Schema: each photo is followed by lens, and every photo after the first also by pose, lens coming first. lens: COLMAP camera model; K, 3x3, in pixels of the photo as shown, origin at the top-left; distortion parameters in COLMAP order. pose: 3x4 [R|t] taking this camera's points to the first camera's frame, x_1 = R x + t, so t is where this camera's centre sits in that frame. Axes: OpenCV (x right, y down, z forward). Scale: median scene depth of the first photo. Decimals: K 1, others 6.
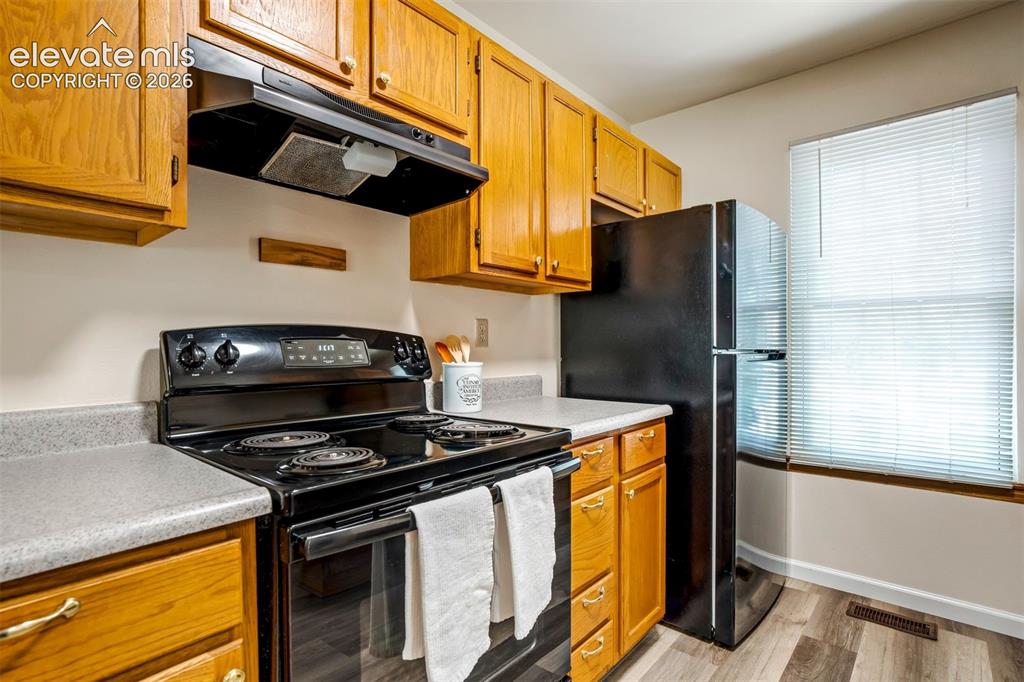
lens RADIAL K [[483.8, 0, 505.6], [0, 483.8, 346.4], [0, 0, 1]] dist [-0.031988, 0.013010]
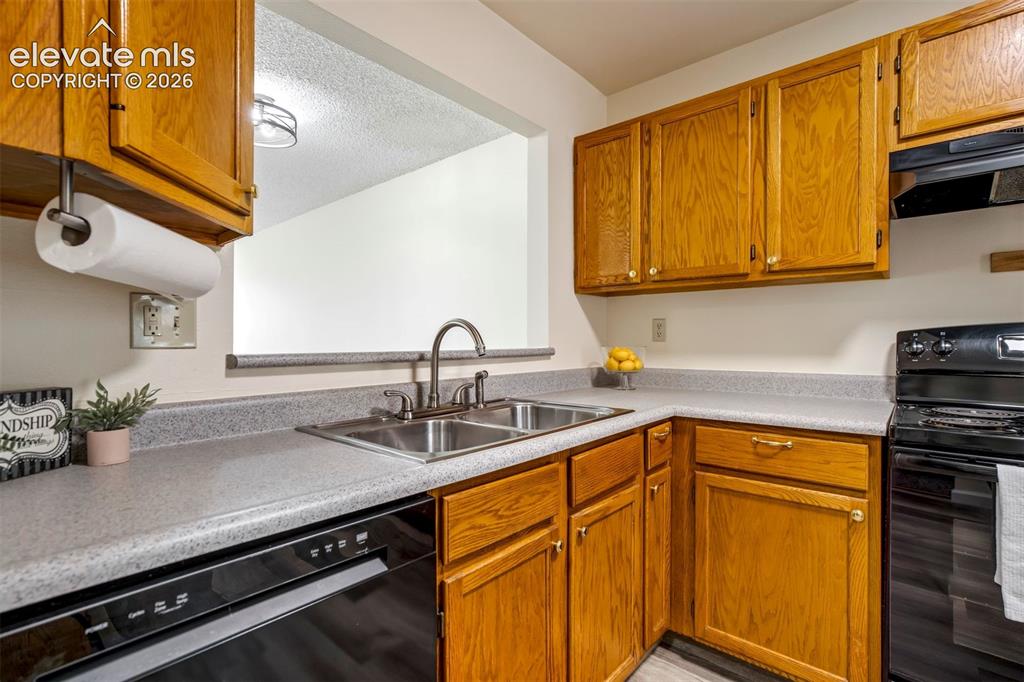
lens RADIAL K [[483.8, 0, 512.0], [0, 483.8, 342.4], [0, 0, 1]] dist [-0.031988, 0.013010]
pose [[-0.019675, 0.012251, -0.999731, 0.731600], [-0.001069, 0.999924, 0.012275, -0.012646], [0.999806, 0.001311, -0.019661, -0.197582]]
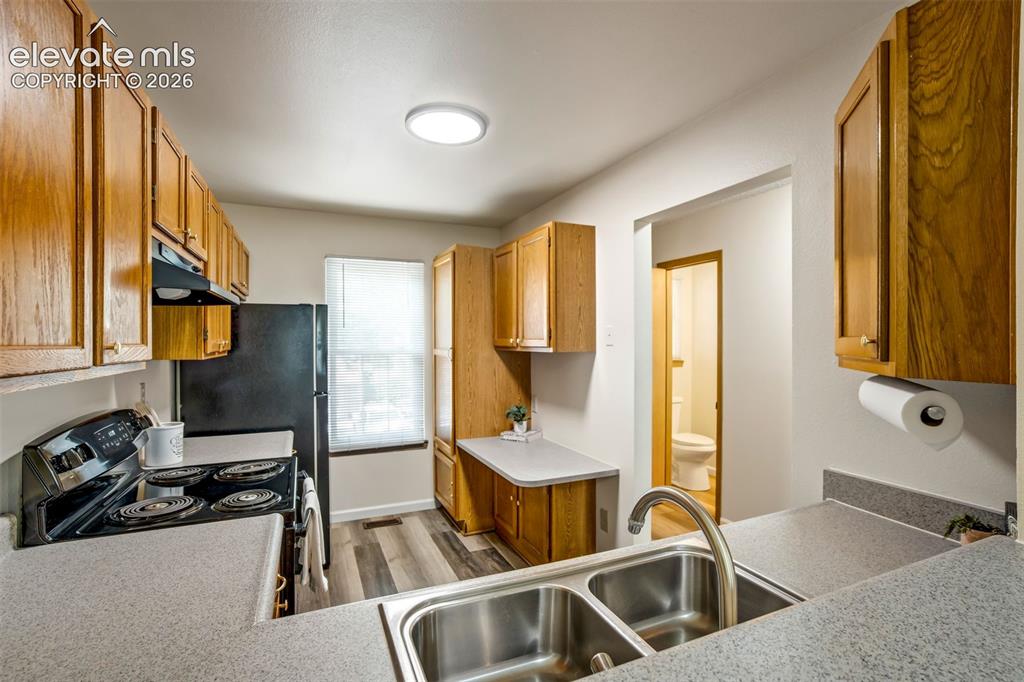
lens RADIAL K [[483.8, 0, 502.2], [0, 483.8, 339.9], [0, 0, 1]] dist [-0.031988, 0.013010]
pose [[0.435855, -0.001724, 0.900015, -1.079722], [-0.004629, 0.999981, 0.004157, -0.261656], [-0.900005, -0.005978, 0.435838, -0.416122]]
